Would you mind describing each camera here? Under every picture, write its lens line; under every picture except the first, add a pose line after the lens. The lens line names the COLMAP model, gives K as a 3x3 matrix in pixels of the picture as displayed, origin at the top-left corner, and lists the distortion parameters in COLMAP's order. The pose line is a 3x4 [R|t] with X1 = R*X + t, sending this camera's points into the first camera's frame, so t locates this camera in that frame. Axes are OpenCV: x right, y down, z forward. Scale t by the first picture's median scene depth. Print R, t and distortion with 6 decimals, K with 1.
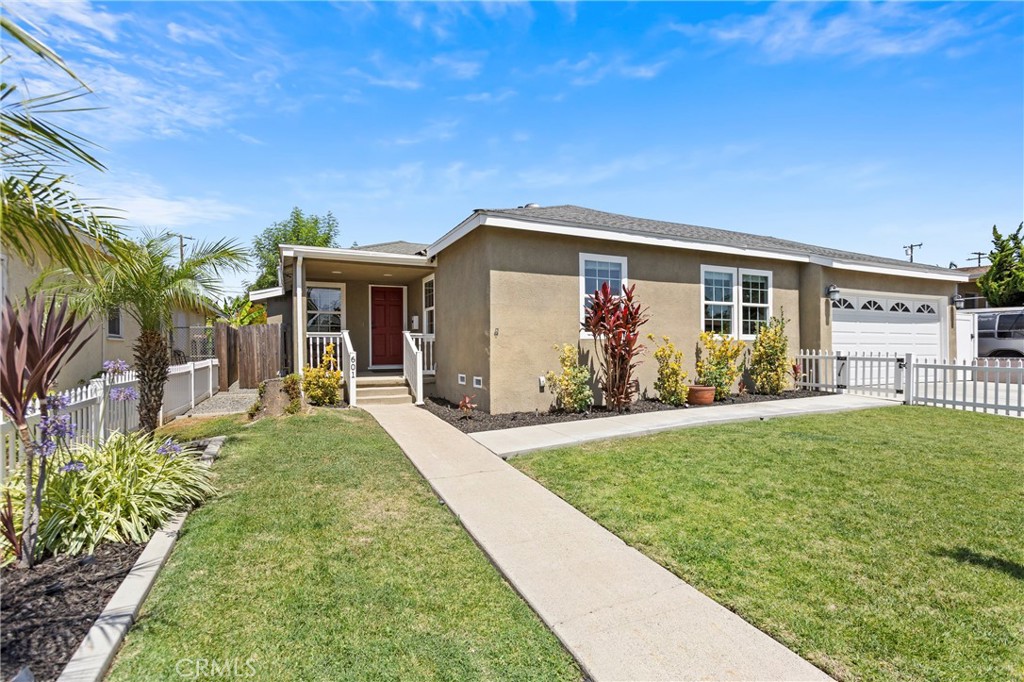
lens RADIAL K [[464.6, 0, 505.7], [0, 464.6, 355.4], [0, 0, 1]] dist [-0.013053, 0.002010]
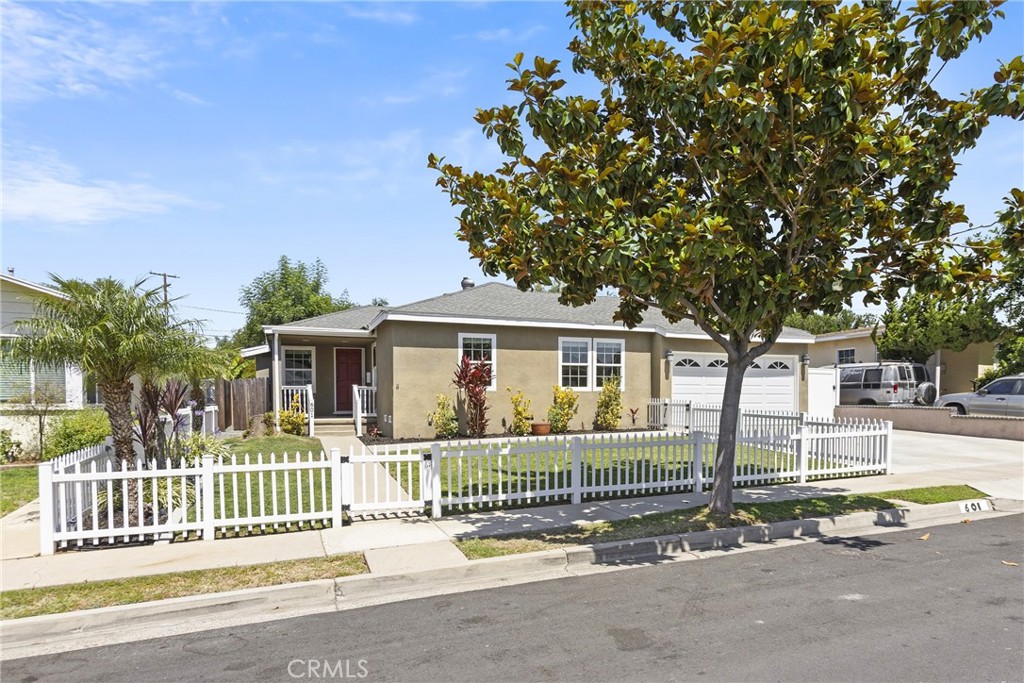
lens RADIAL K [[588.5, 0, 528.4], [0, 588.5, 426.6], [0, 0, 1]] dist [-0.000983, 0.001193]
pose [[0.998852, 0.002321, -0.047852, 0.398018], [-0.000835, 0.999518, 0.031046, 0.017716], [0.047901, -0.030970, 0.998372, -0.742506]]
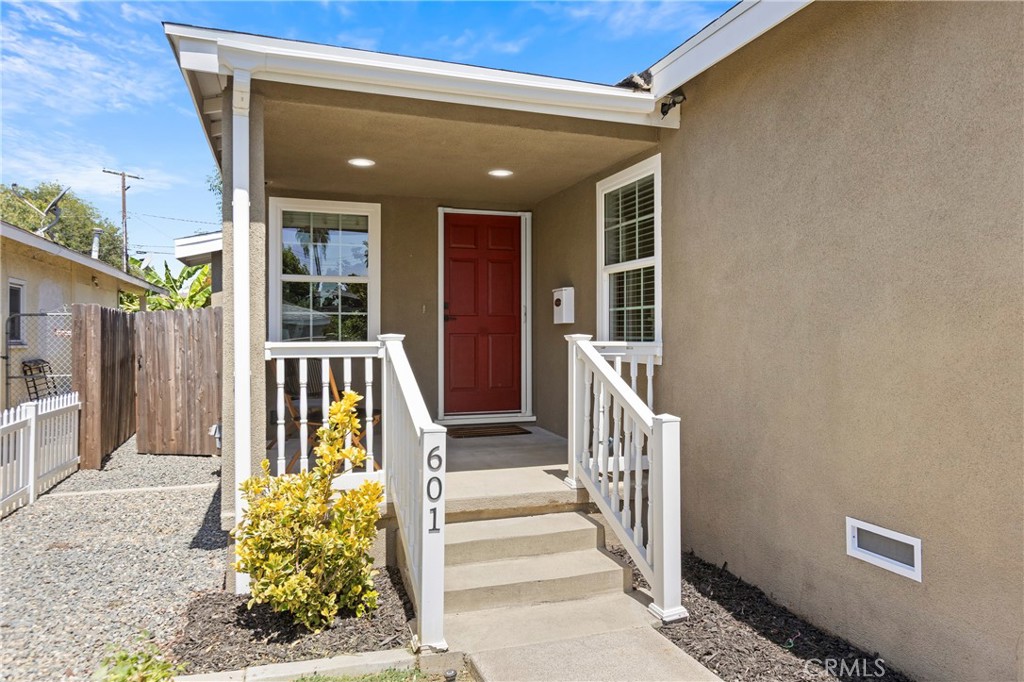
lens RADIAL K [[665.6, 0, 518.3], [0, 665.6, 335.4], [0, 0, 1]] dist [0.012574, 0.001034]
pose [[0.995579, 0.003484, -0.093862, -0.223643], [-0.005157, 0.999832, -0.017579, -0.045894], [0.093785, 0.017985, 0.995430, 0.575485]]
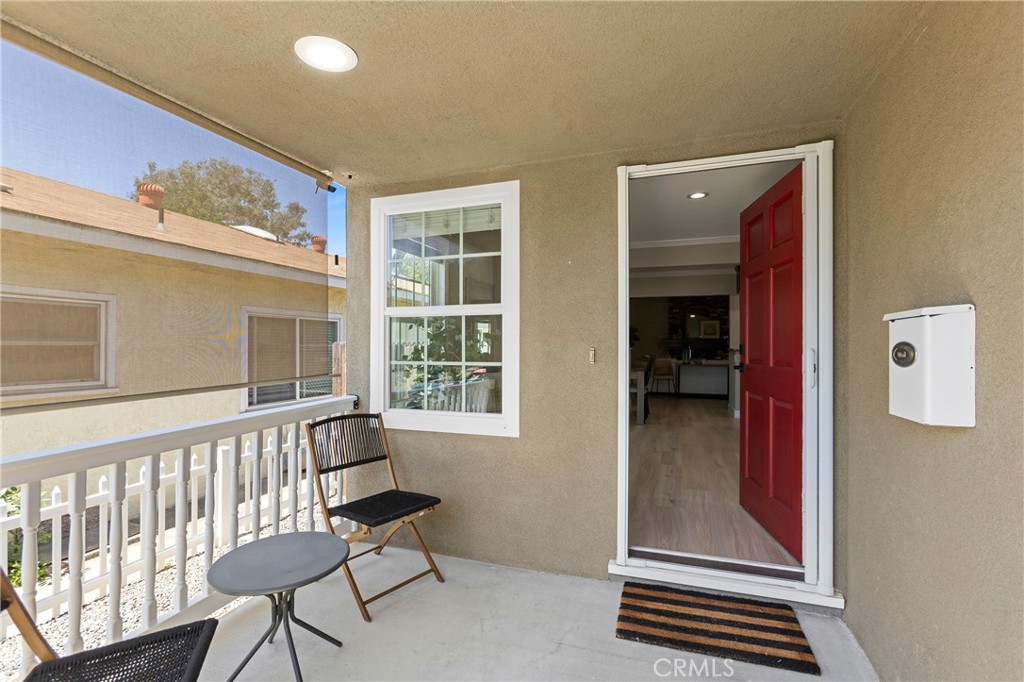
lens RADIAL K [[464.6, 0, 512.6], [0, 464.6, 343.8], [0, 0, 1]] dist [-0.013053, 0.002010]
pose [[0.724490, 0.004386, -0.689272, -0.235708], [-0.015759, 0.999824, -0.010201, -0.090546], [0.689106, 0.018252, 0.724431, 1.046058]]
